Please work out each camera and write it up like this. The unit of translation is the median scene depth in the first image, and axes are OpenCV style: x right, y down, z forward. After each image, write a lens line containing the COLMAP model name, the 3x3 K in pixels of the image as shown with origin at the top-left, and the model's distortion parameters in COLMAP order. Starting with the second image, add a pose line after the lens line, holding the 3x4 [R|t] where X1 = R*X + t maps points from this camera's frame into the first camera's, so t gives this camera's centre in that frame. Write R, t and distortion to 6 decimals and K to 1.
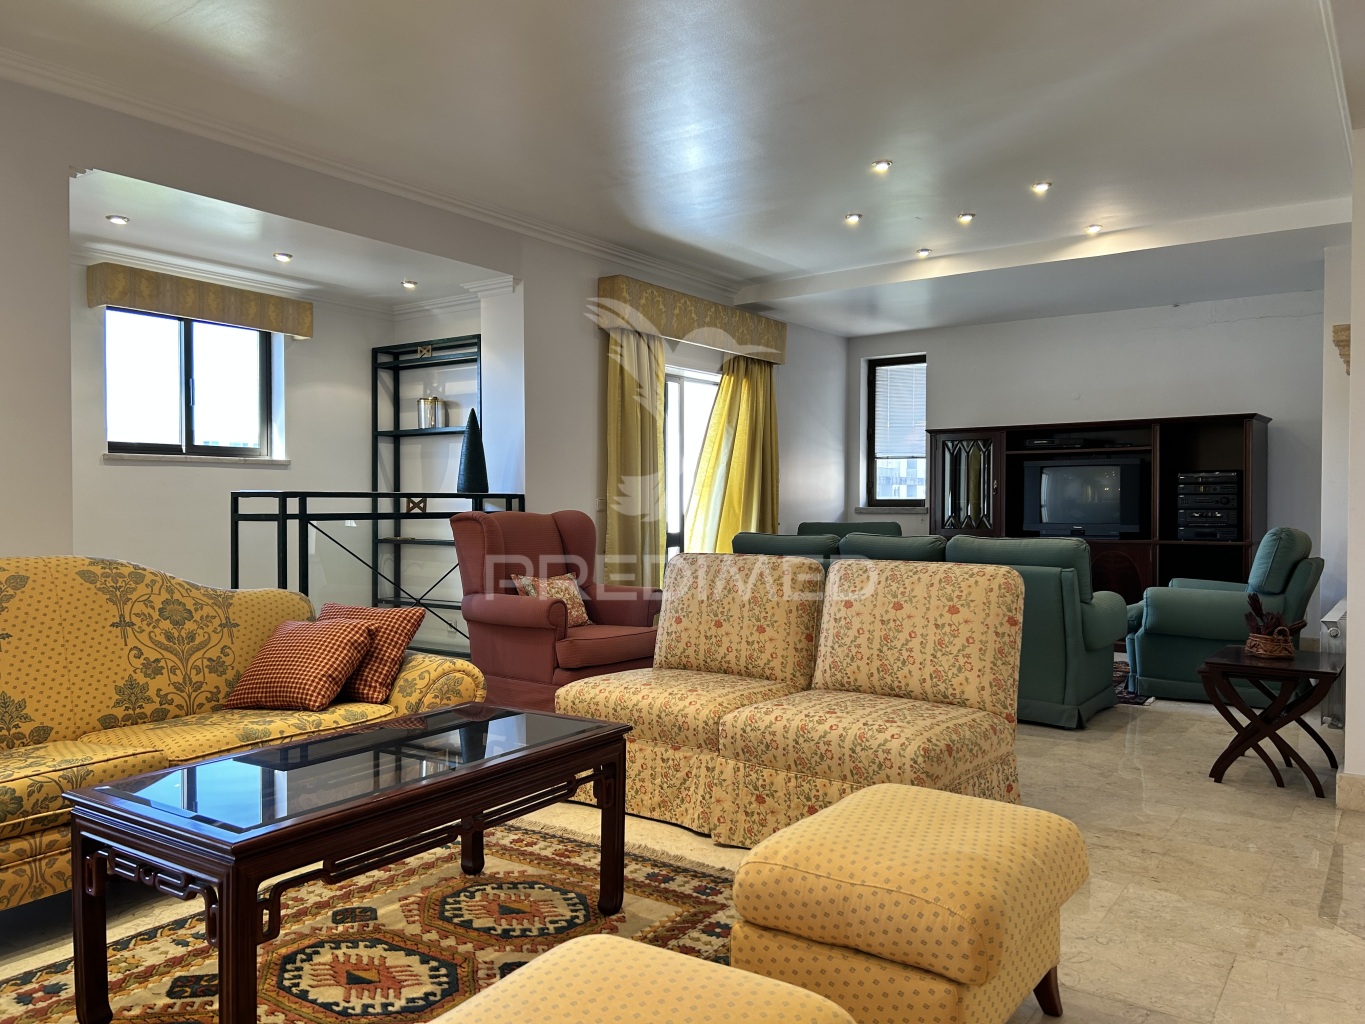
lens RADIAL K [[1028.4, 0, 679.7], [0, 1028.4, 507.8], [0, 0, 1]] dist [0.065476, -0.085912]
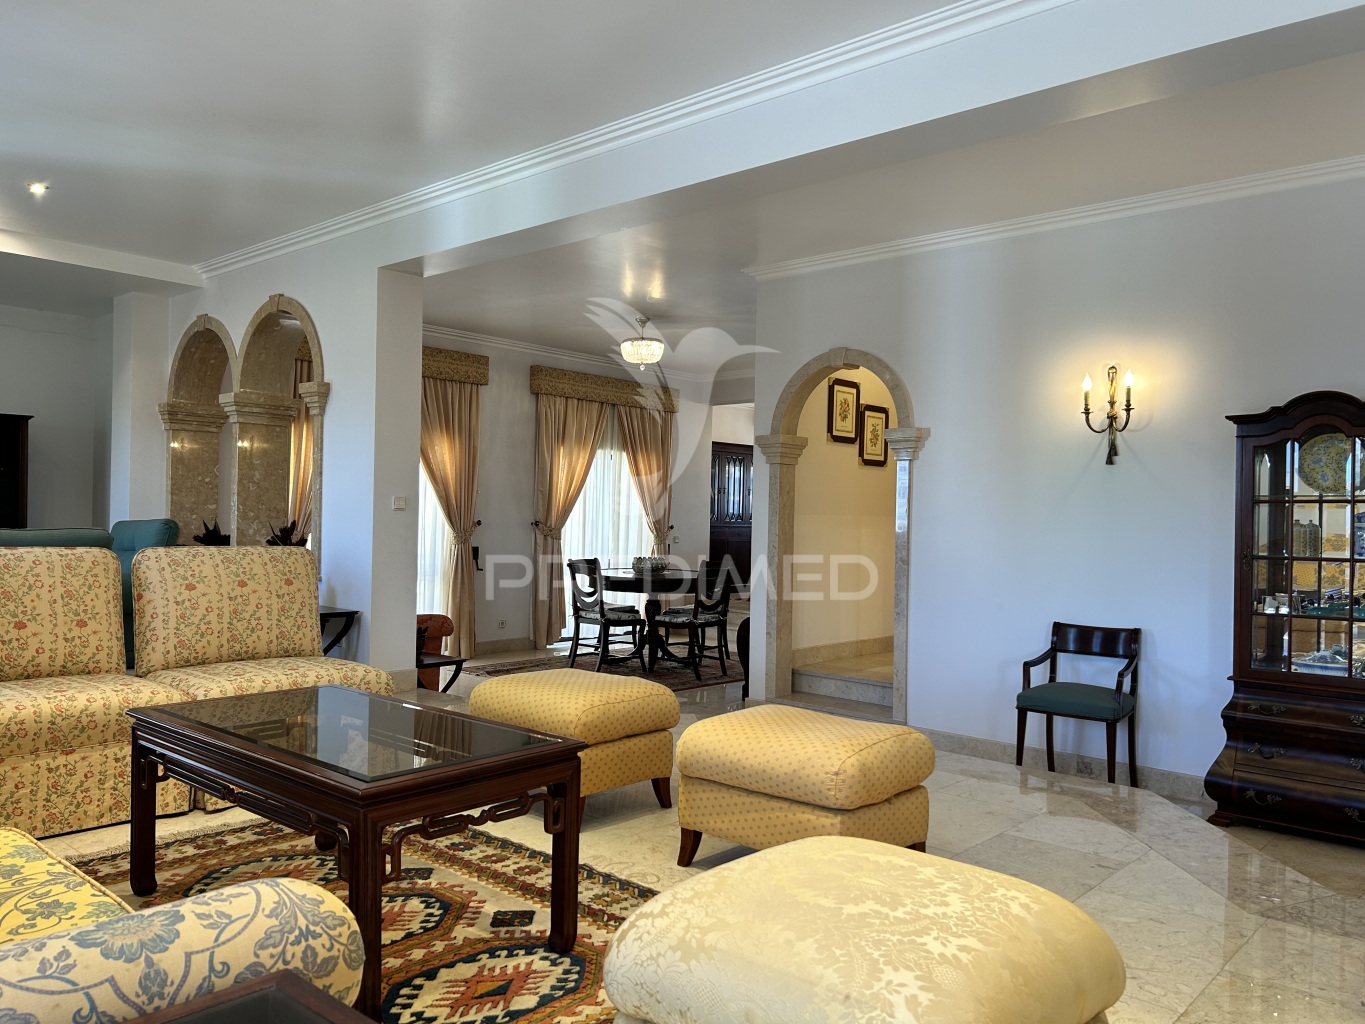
lens RADIAL K [[1028.4, 0, 672.8], [0, 1028.4, 512.1], [0, 0, 1]] dist [0.065476, -0.085912]
pose [[0.123651, 0.004093, 0.992317, -0.922455], [-0.013331, 0.999908, -0.002464, 0.010066], [-0.992236, -0.012924, 0.123695, 0.375851]]
